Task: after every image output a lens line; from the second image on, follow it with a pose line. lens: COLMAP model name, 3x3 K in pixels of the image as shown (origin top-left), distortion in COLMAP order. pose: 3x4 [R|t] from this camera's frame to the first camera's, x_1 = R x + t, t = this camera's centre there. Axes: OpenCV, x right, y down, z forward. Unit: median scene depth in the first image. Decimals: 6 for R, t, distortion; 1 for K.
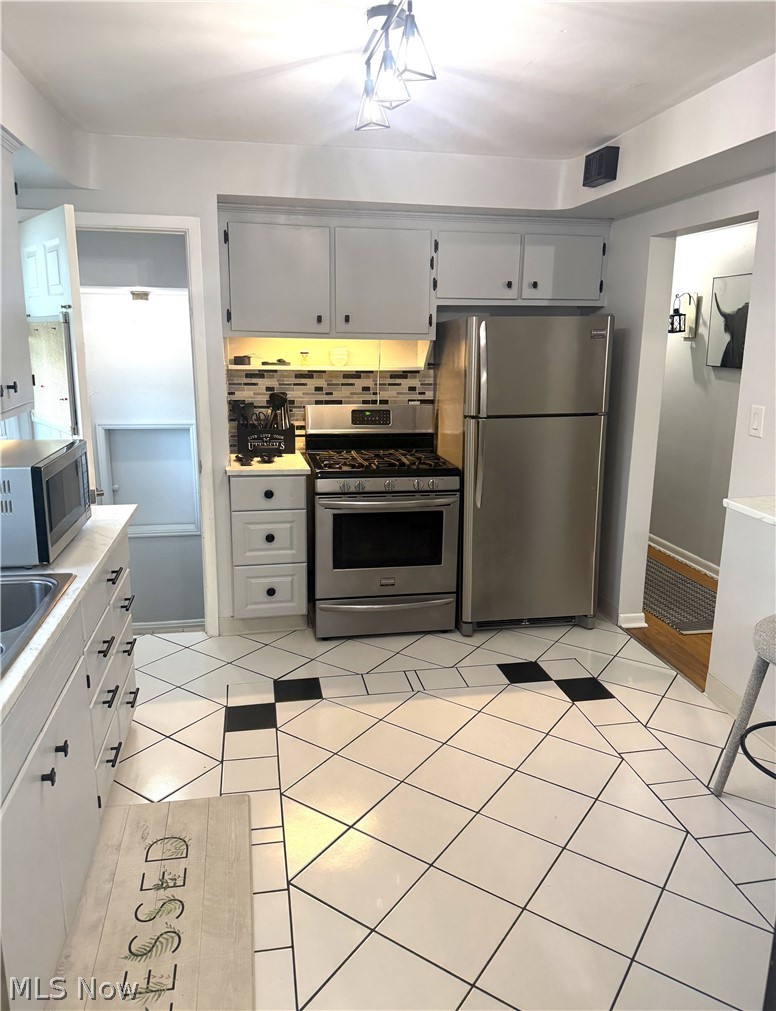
lens RADIAL K [[736.4, 0, 390.7], [0, 736.4, 502.4], [0, 0, 1]] dist [-0.006672, -0.006238]
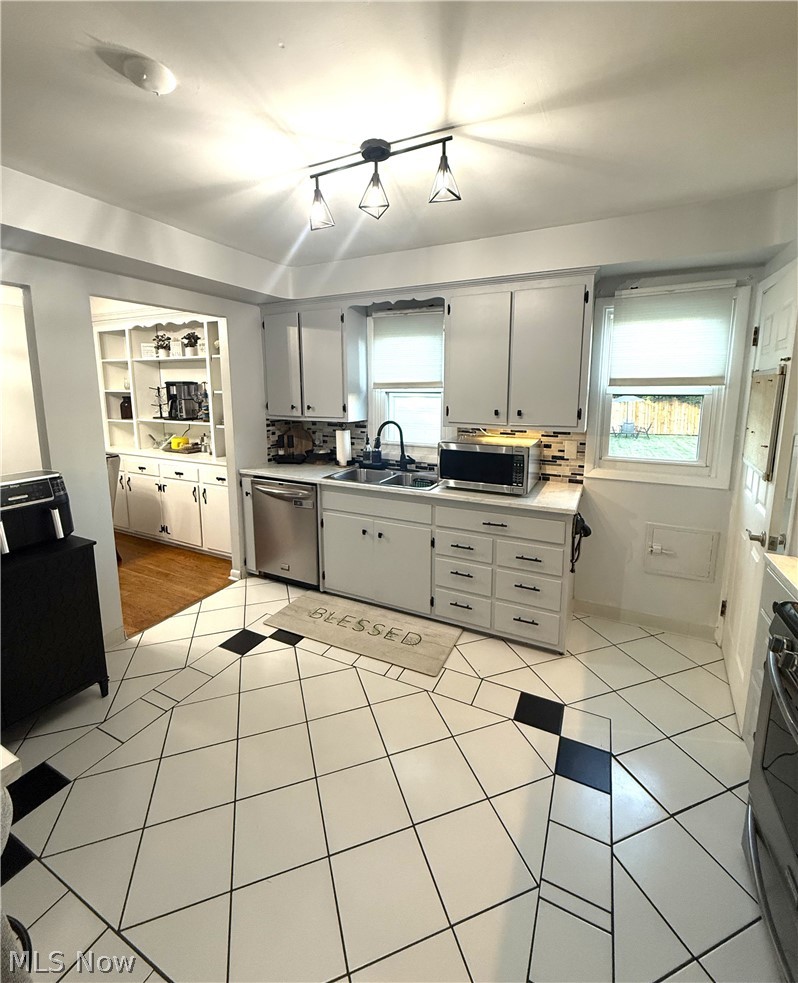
lens RADIAL K [[422.6, 0, 397.9], [0, 422.6, 447.4], [0, 0, 1]] dist [0.001574, -0.000161]
pose [[-0.602901, 0.105061, -0.790868, 0.446643], [-0.182657, 0.946785, 0.265018, -0.247611], [0.776625, 0.304237, -0.551627, 1.127100]]
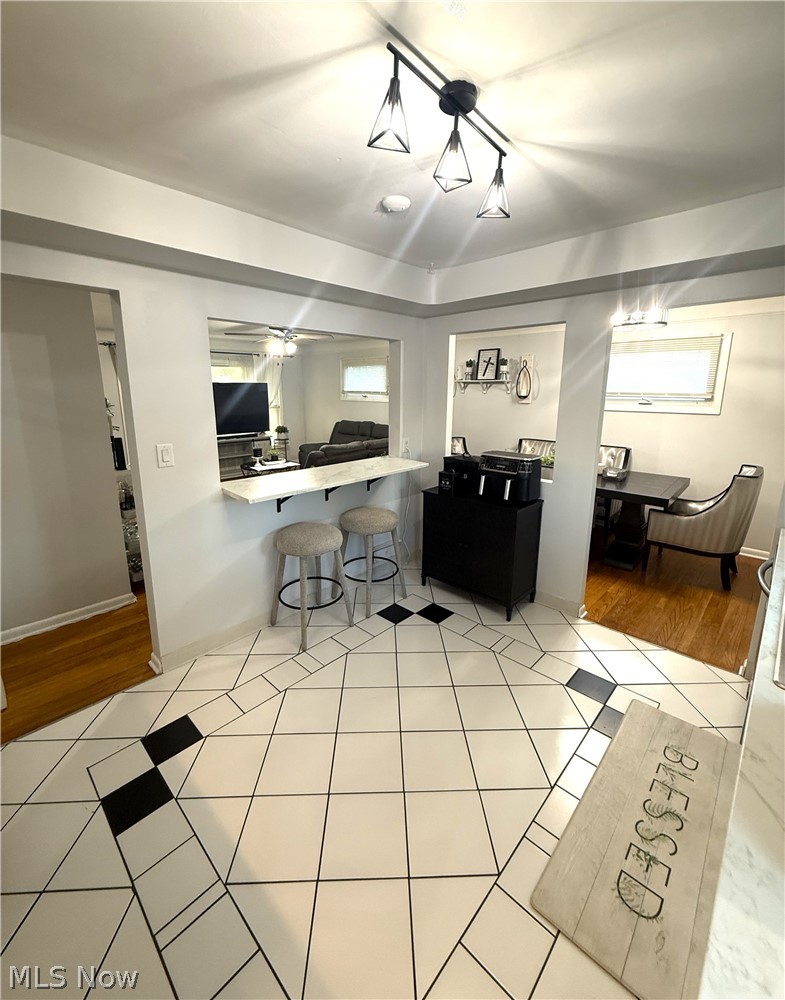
lens RADIAL K [[418.0, 0, 397.5], [0, 418.0, 473.1], [0, 0, 1]] dist [0.002427, 0.000259]
pose [[-0.590243, -0.173781, 0.788298, -0.363667], [0.169077, 0.928275, 0.331237, -0.262543], [-0.789320, 0.328793, -0.518526, 1.075643]]
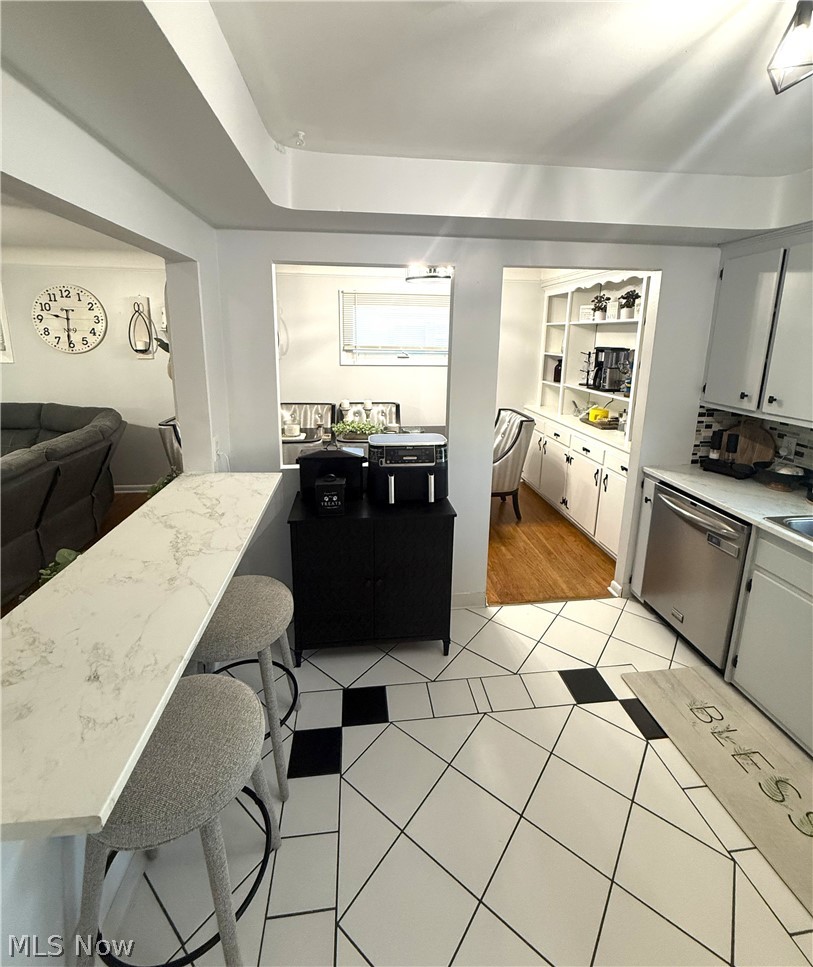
lens RADIAL K [[430.4, 0, 407.3], [0, 430.4, 422.4], [0, 0, 1]] dist [-0.003444, 0.000893]
pose [[-0.997543, -0.035507, 0.060399, 0.254604], [-0.007598, 0.911806, 0.410551, -0.265860], [-0.069649, 0.409083, -0.909835, 1.007127]]
